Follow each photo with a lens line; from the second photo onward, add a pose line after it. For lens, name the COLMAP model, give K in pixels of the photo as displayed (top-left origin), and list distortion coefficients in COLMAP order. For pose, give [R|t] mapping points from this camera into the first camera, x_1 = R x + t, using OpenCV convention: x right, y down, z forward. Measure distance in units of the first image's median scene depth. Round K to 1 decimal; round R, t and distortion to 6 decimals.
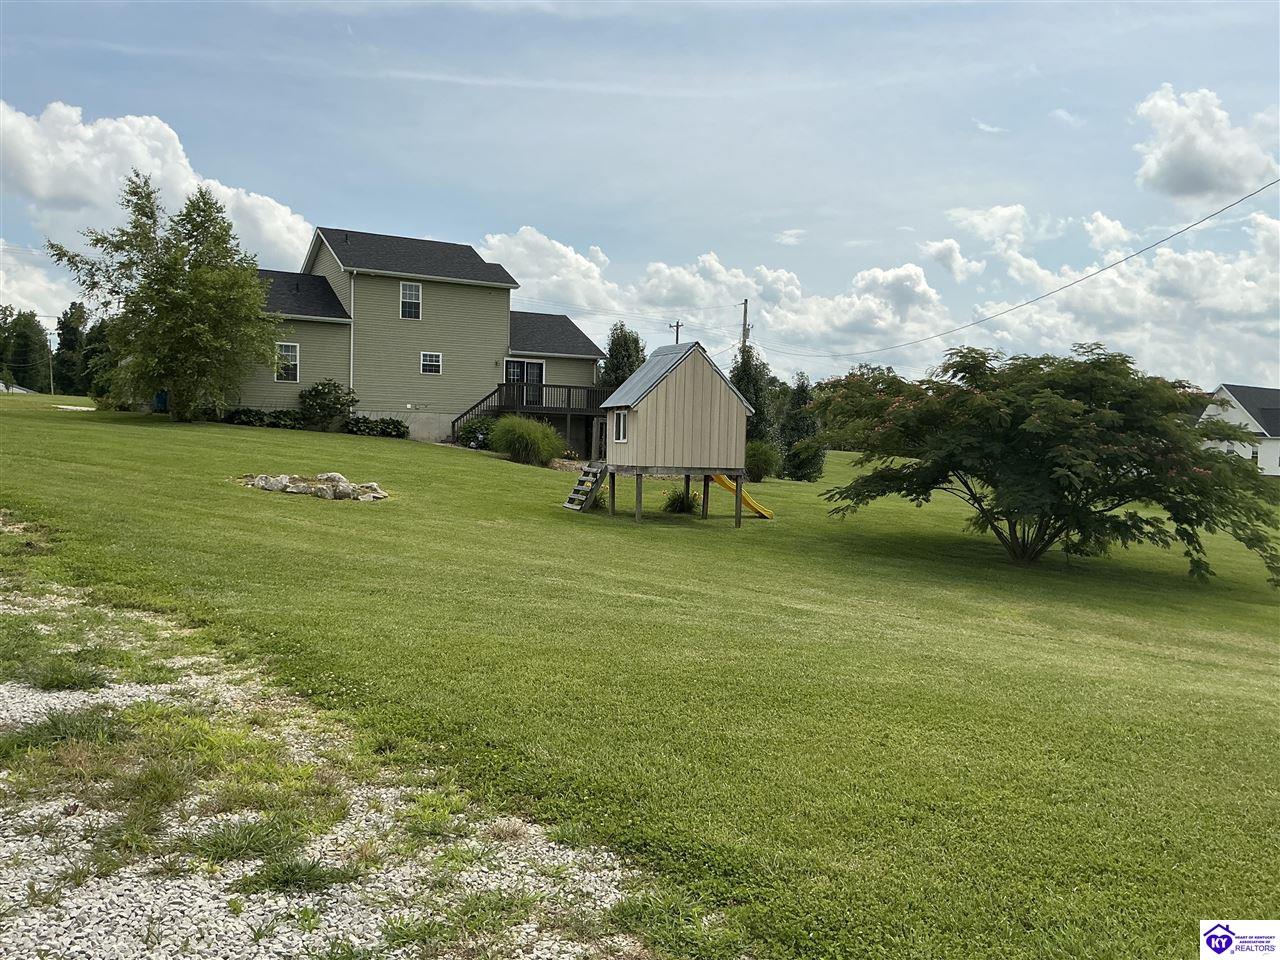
lens RADIAL K [[1045.7, 0, 640.0], [0, 1045.7, 480.0], [0, 0, 1]] dist [0.098912, -0.213203]
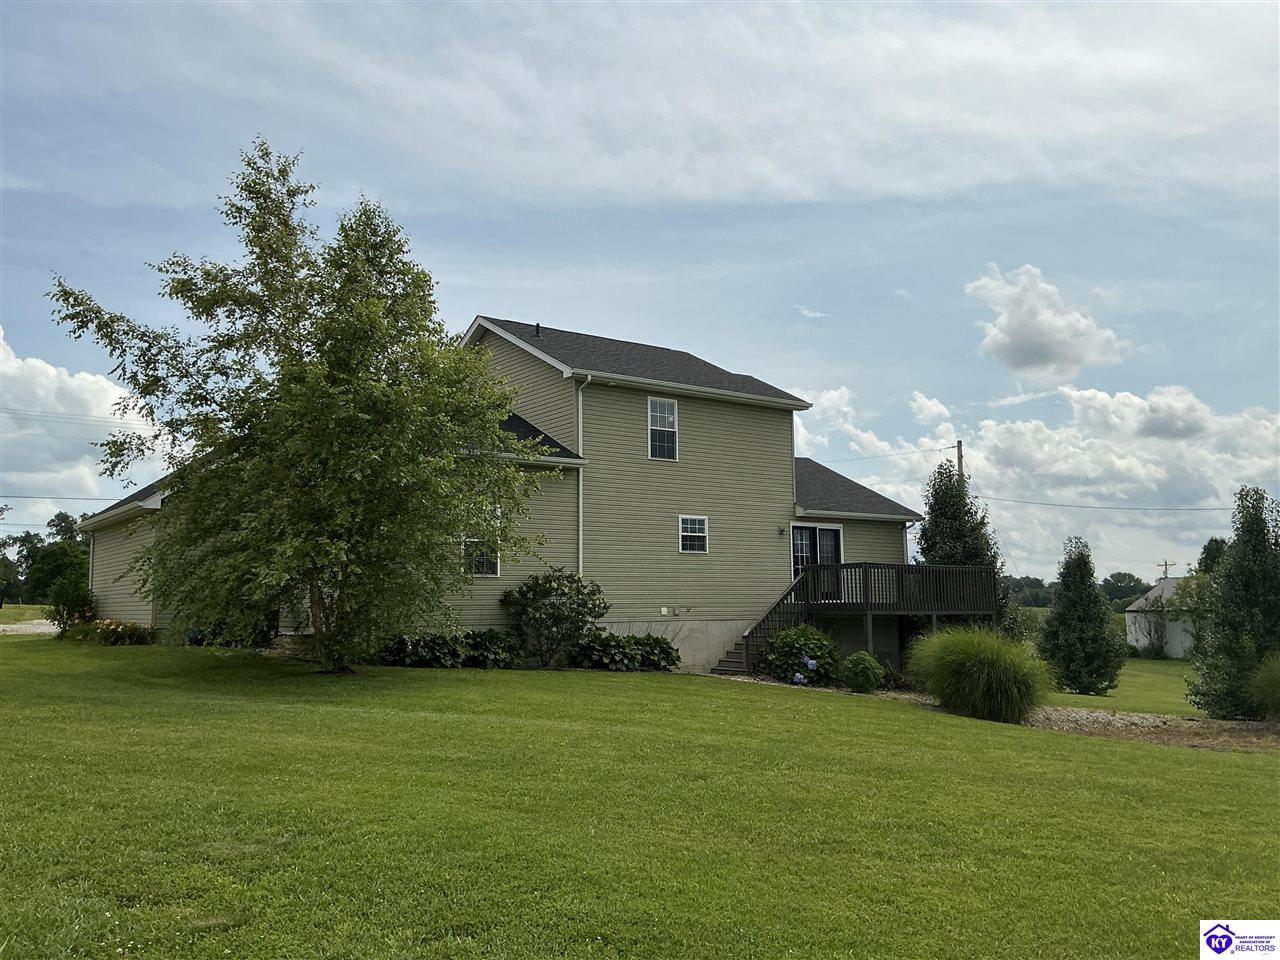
lens RADIAL K [[1067.0, 0, 640.0], [0, 1067.0, 480.0], [0, 0, 1]] dist [0.153936, -0.329093]
pose [[0.989741, -0.022100, 0.141154, -0.319573], [0.045245, 0.985599, -0.162933, -0.047712], [-0.135520, 0.167648, 0.976488, 0.439148]]
